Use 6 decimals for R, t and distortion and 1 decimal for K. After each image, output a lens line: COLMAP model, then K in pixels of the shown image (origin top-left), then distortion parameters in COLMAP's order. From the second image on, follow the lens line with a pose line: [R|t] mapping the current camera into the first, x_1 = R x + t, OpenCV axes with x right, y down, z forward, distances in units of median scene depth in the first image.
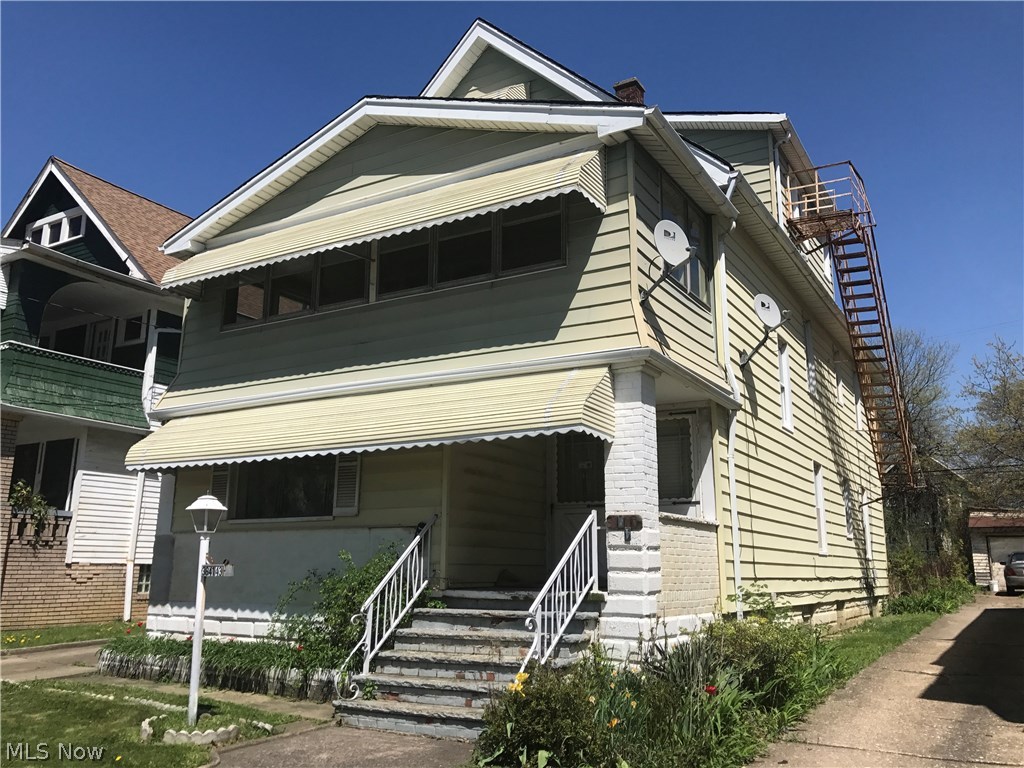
lens RADIAL K [[853.2, 0, 507.8], [0, 853.2, 391.9], [0, 0, 1]] dist [-0.008053, -0.011168]
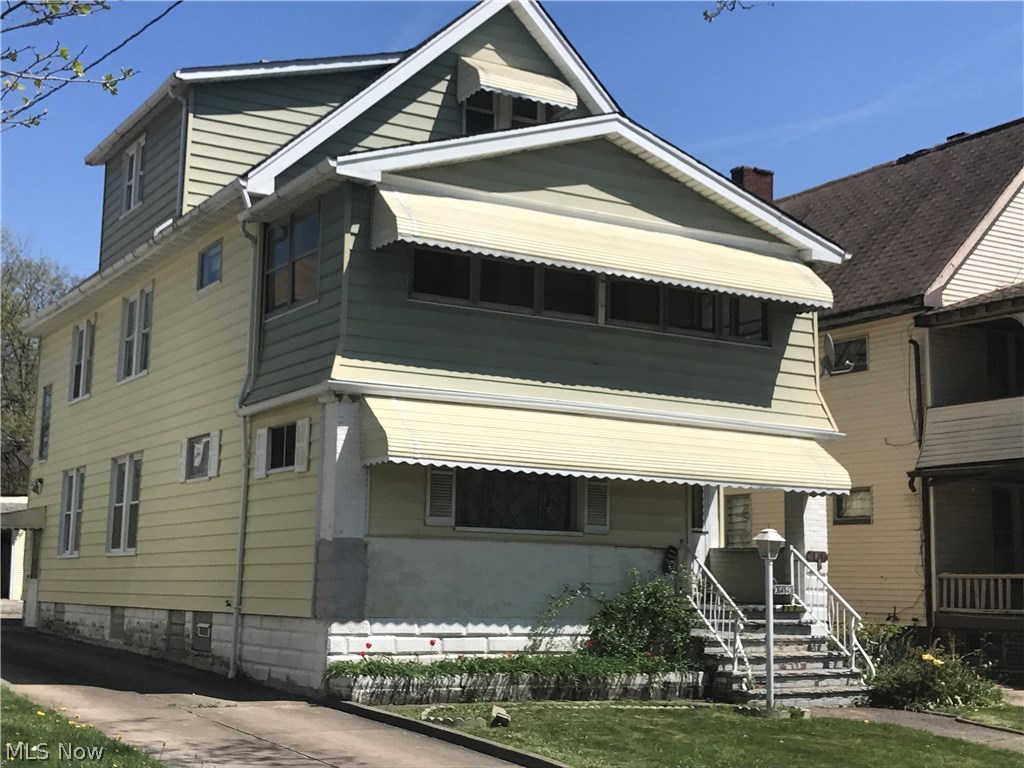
lens RADIAL K [[1489.5, 0, 512.0], [0, 1489.5, 384.0], [0, 0, 1]] dist [0.097561, -0.491544]
pose [[0.480684, 0.125414, 0.867879, -1.845298], [-0.200313, 0.979255, -0.030563, 0.042882], [-0.853708, -0.159156, 0.495835, 0.211939]]
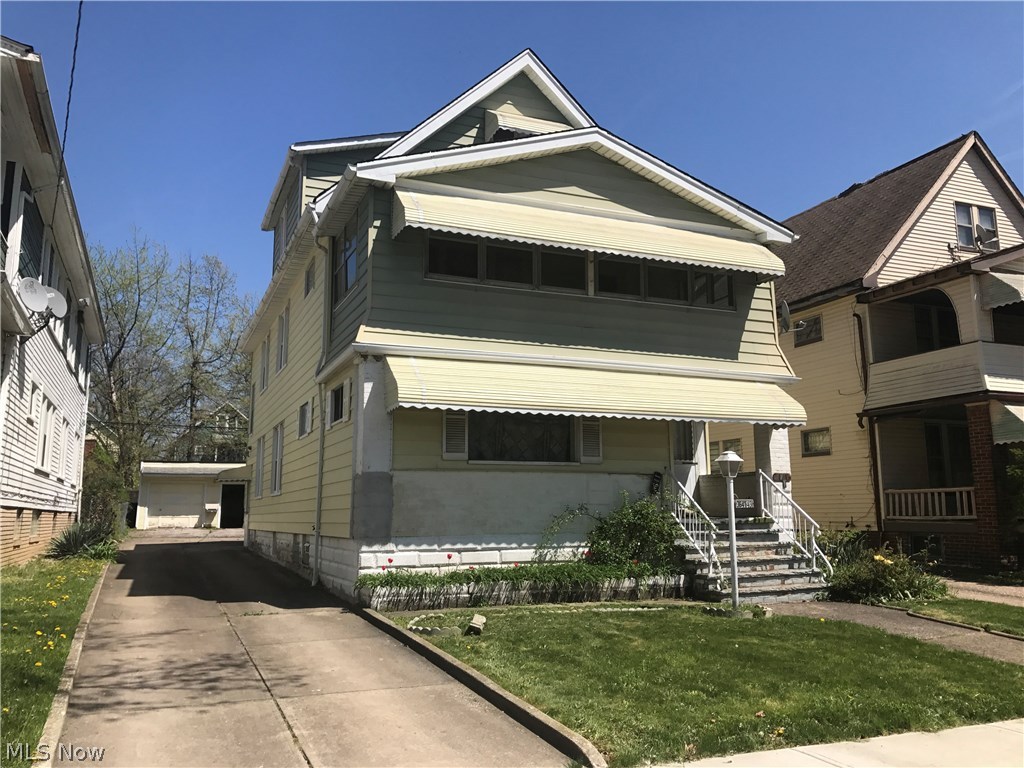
lens RADIAL K [[853.2, 0, 507.8], [0, 853.2, 391.9], [0, 0, 1]] dist [-0.008053, -0.011168]
pose [[0.598380, 0.106843, 0.794056, -1.290363], [-0.156967, 0.987496, -0.014585, 0.077813], [-0.785686, -0.115913, 0.607669, 0.334593]]
